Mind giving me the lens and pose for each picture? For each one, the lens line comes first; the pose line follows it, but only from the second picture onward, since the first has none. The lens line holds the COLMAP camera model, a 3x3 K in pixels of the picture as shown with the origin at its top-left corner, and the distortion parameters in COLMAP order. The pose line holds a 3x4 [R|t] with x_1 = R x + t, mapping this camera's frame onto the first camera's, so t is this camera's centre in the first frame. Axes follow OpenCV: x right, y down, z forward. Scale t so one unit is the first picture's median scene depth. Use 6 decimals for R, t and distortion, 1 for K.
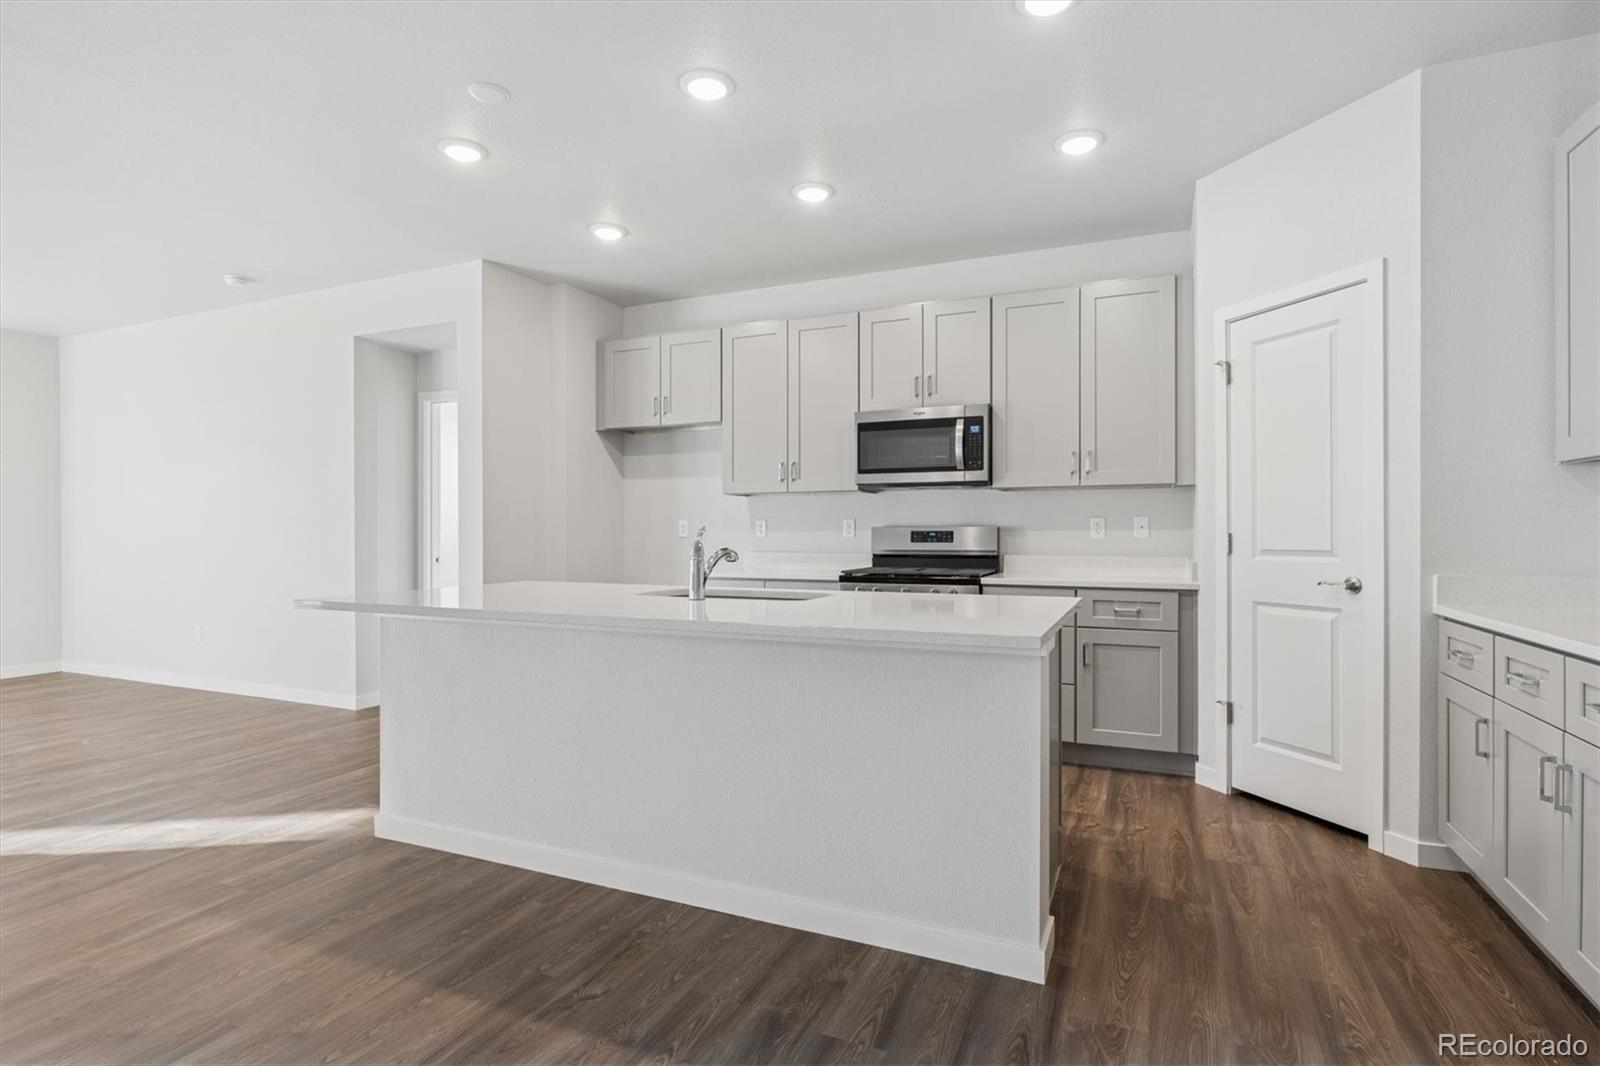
lens RADIAL K [[801.1, 0, 803.8], [0, 801.1, 539.7], [0, 0, 1]] dist [-0.011770, 0.000990]
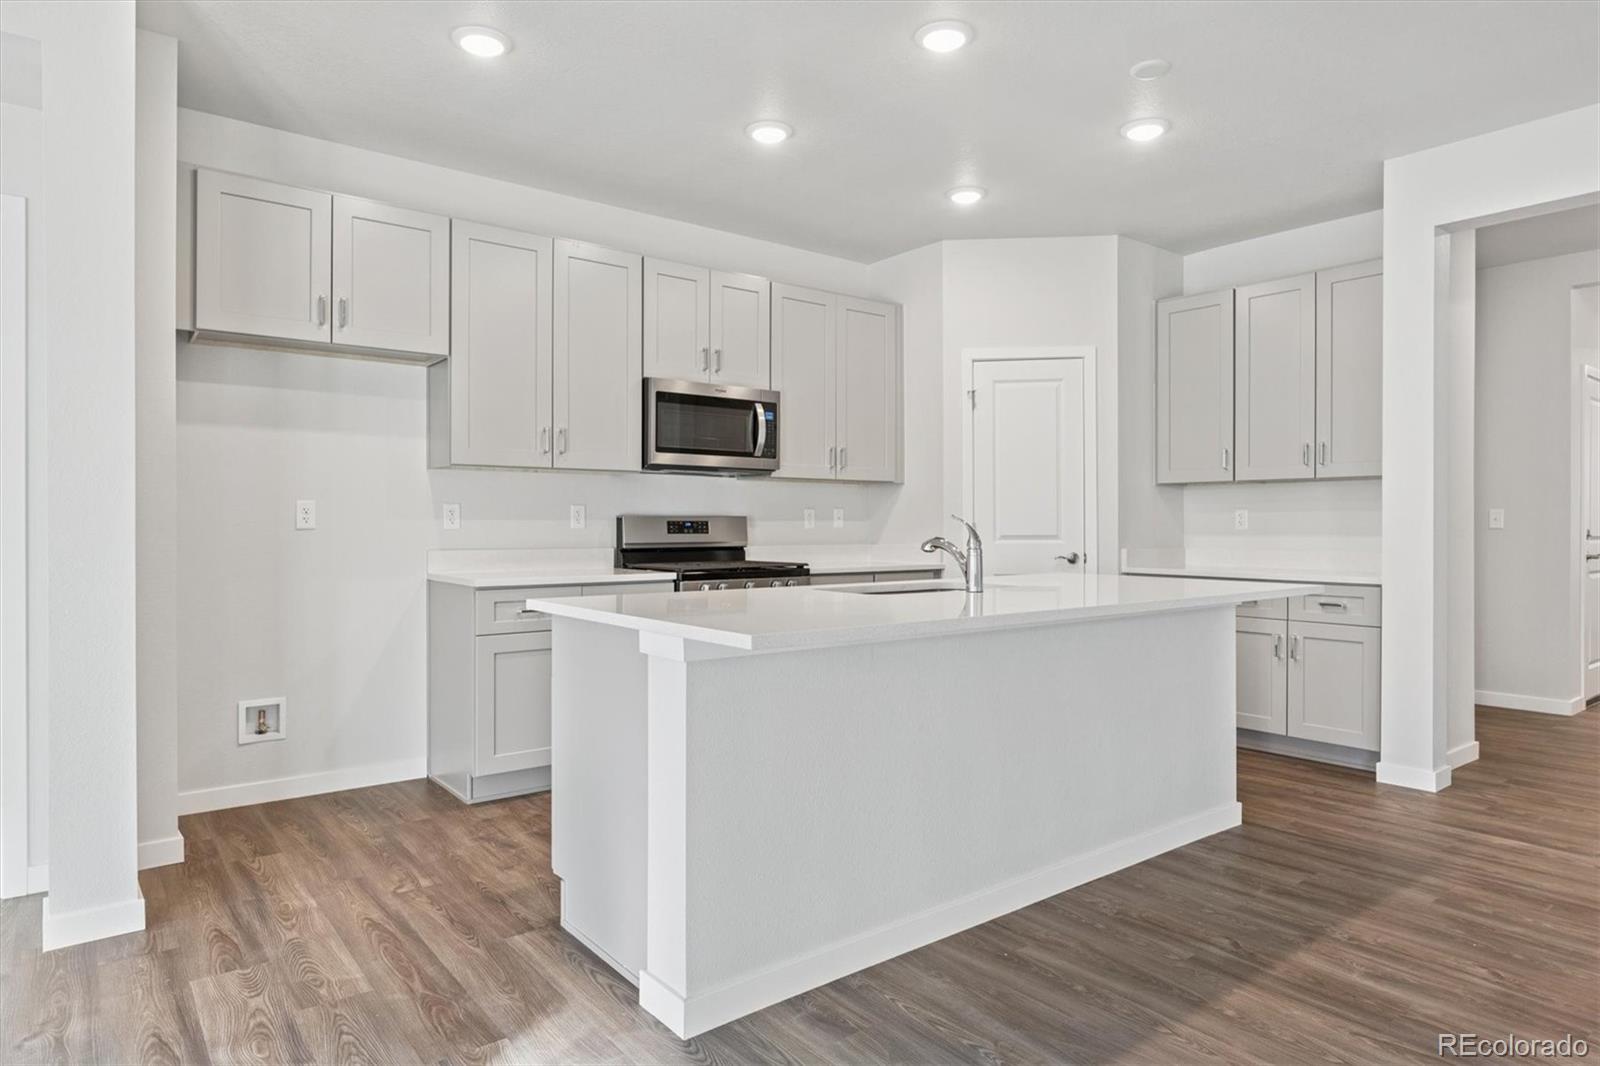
lens RADIAL K [[968.2, 0, 817.3], [0, 968.2, 525.9], [0, 0, 1]] dist [0.028019, 0.000804]
pose [[0.449321, -0.002457, 0.893367, -1.002244], [0.005782, 0.999983, -0.000158, -0.005402], [-0.893352, 0.005237, 0.449328, 0.521599]]
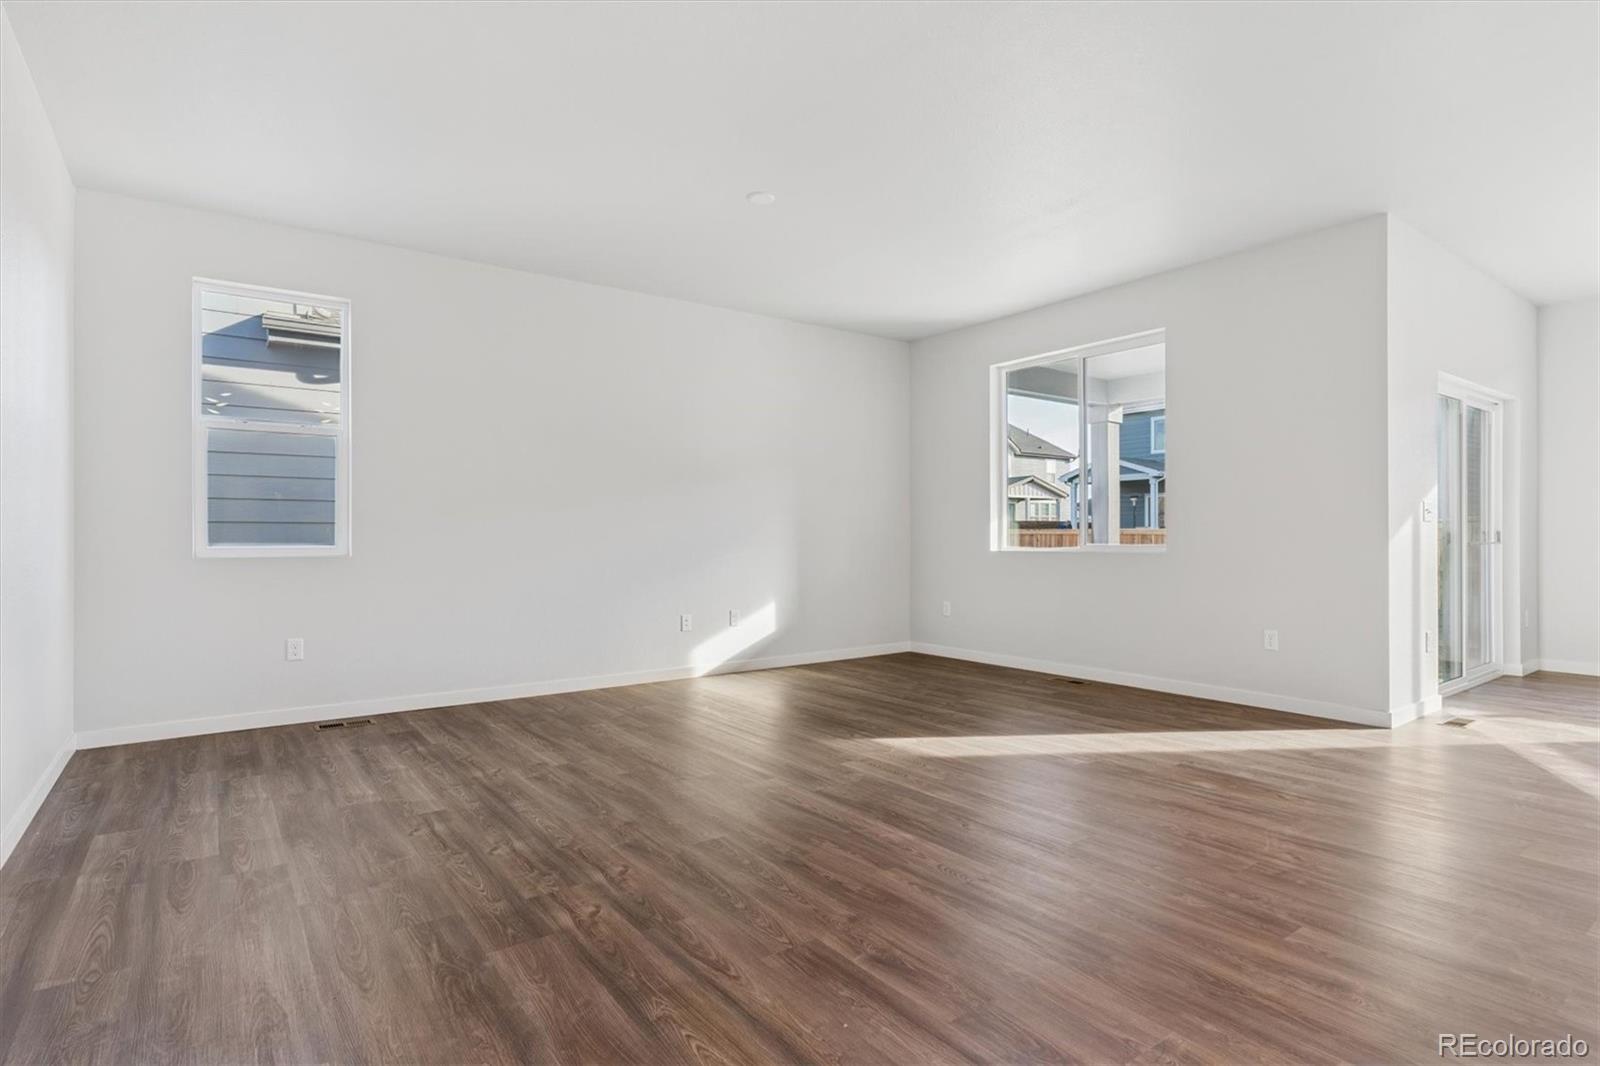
lens RADIAL K [[801.1, 0, 797.5], [0, 801.1, 540.2], [0, 0, 1]] dist [-0.011770, 0.000990]
pose [[-0.514021, 0.007422, -0.857745, 0.159580], [-0.001030, 0.999956, 0.009270, 0.020804], [0.857777, 0.005649, -0.513991, 0.440952]]
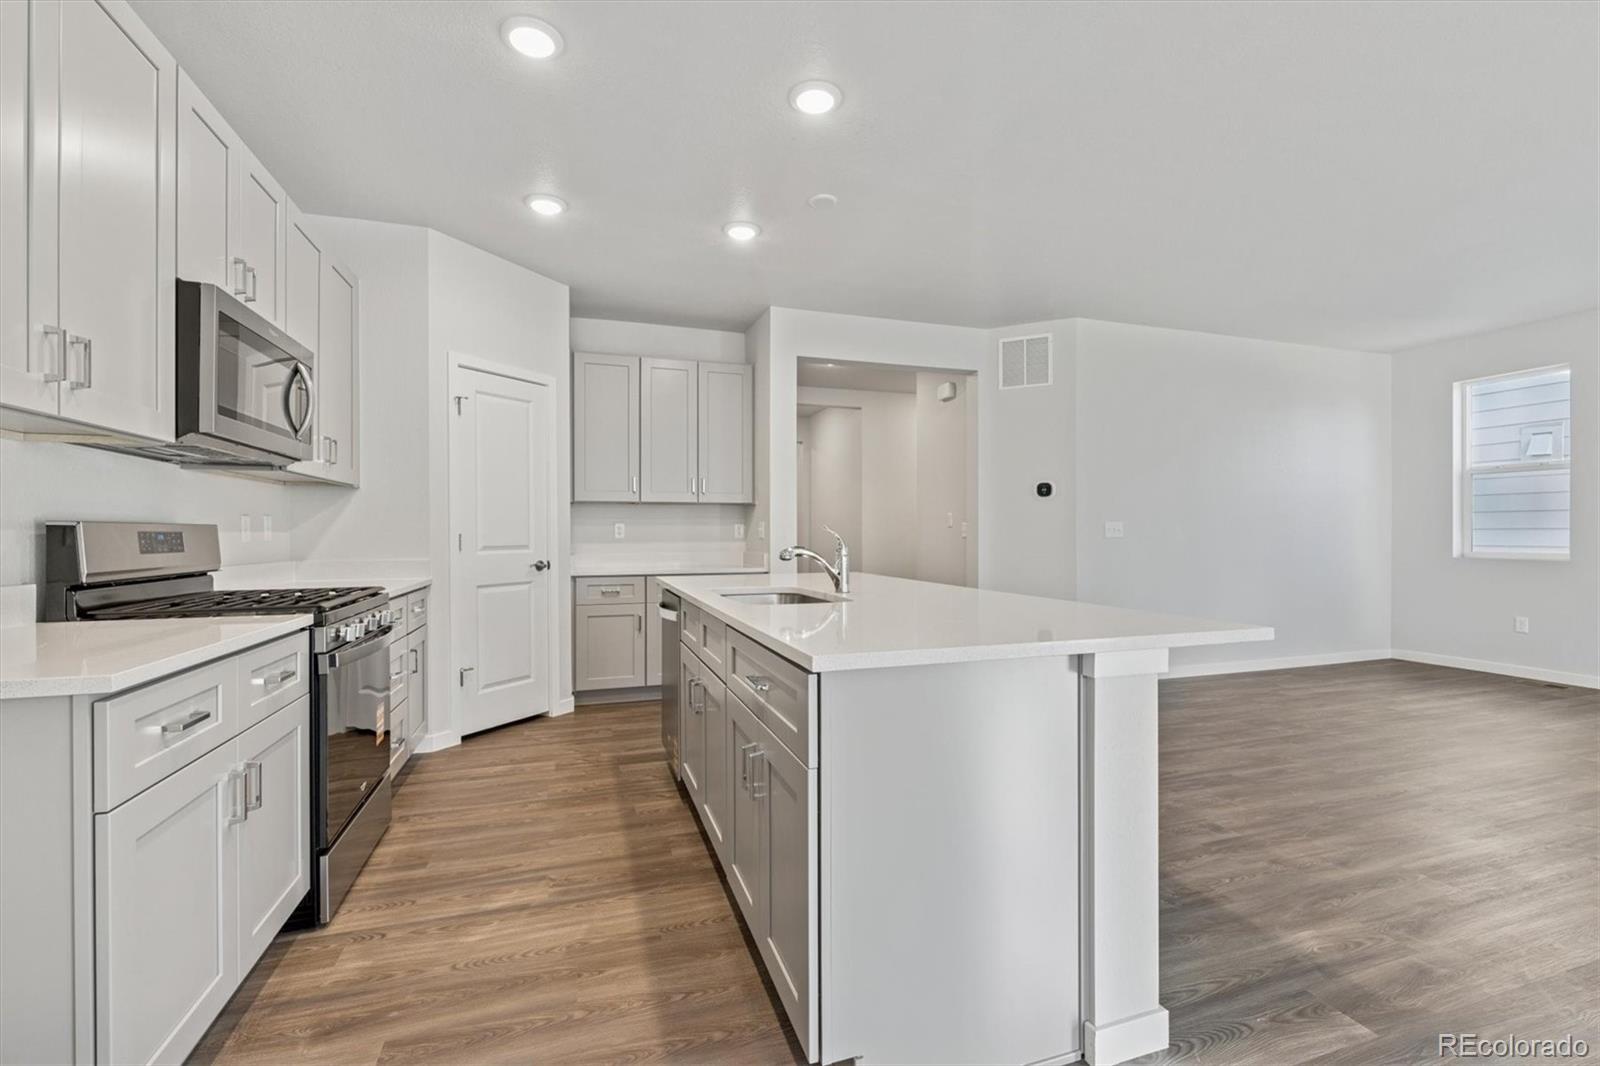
lens RADIAL K [[697.2, 0, 806.8], [0, 697.2, 527.6], [0, 0, 1]] dist [-0.003886, 0.000335]
pose [[-0.674288, 0.009457, 0.738408, -0.649920], [0.010059, 0.999943, -0.003621, -0.009467], [-0.738400, 0.004986, -0.674345, 1.345793]]
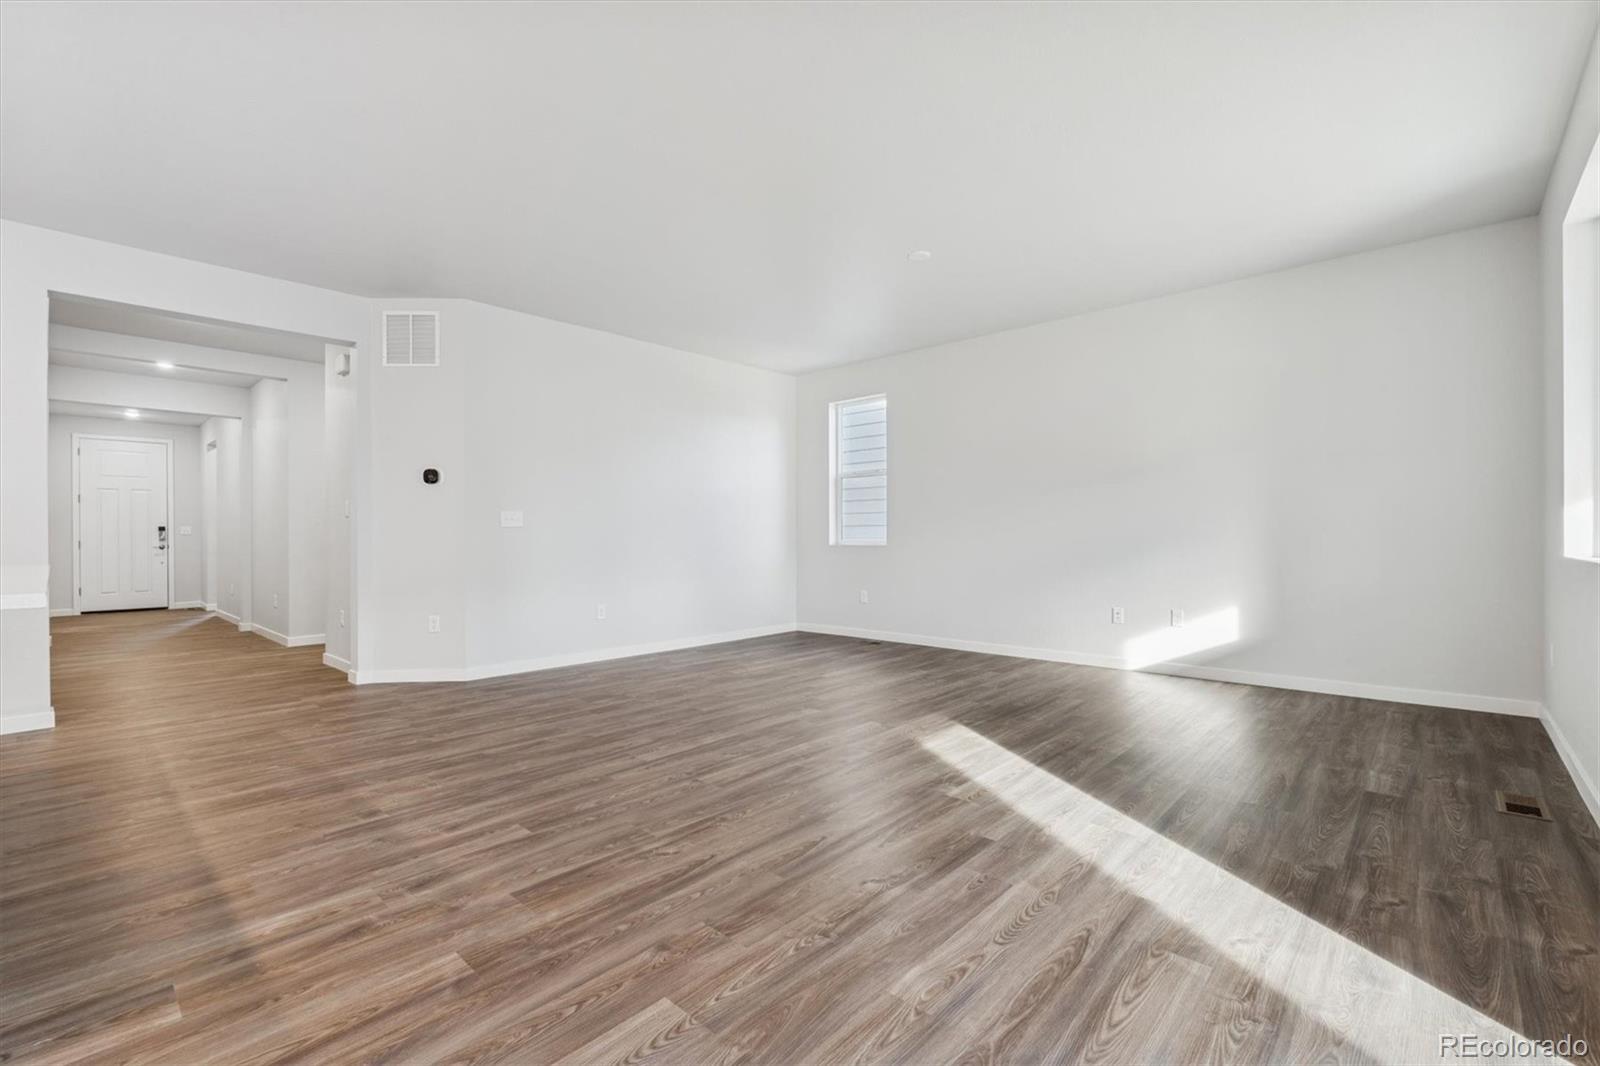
lens RADIAL K [[697.2, 0, 791.6], [0, 697.2, 539.7], [0, 0, 1]] dist [-0.003886, 0.000335]
pose [[-0.943348, 0.002473, 0.331796, -1.068820], [0.008418, 0.999829, 0.016481, 0.021384], [-0.331699, 0.018340, -0.943207, 1.041026]]
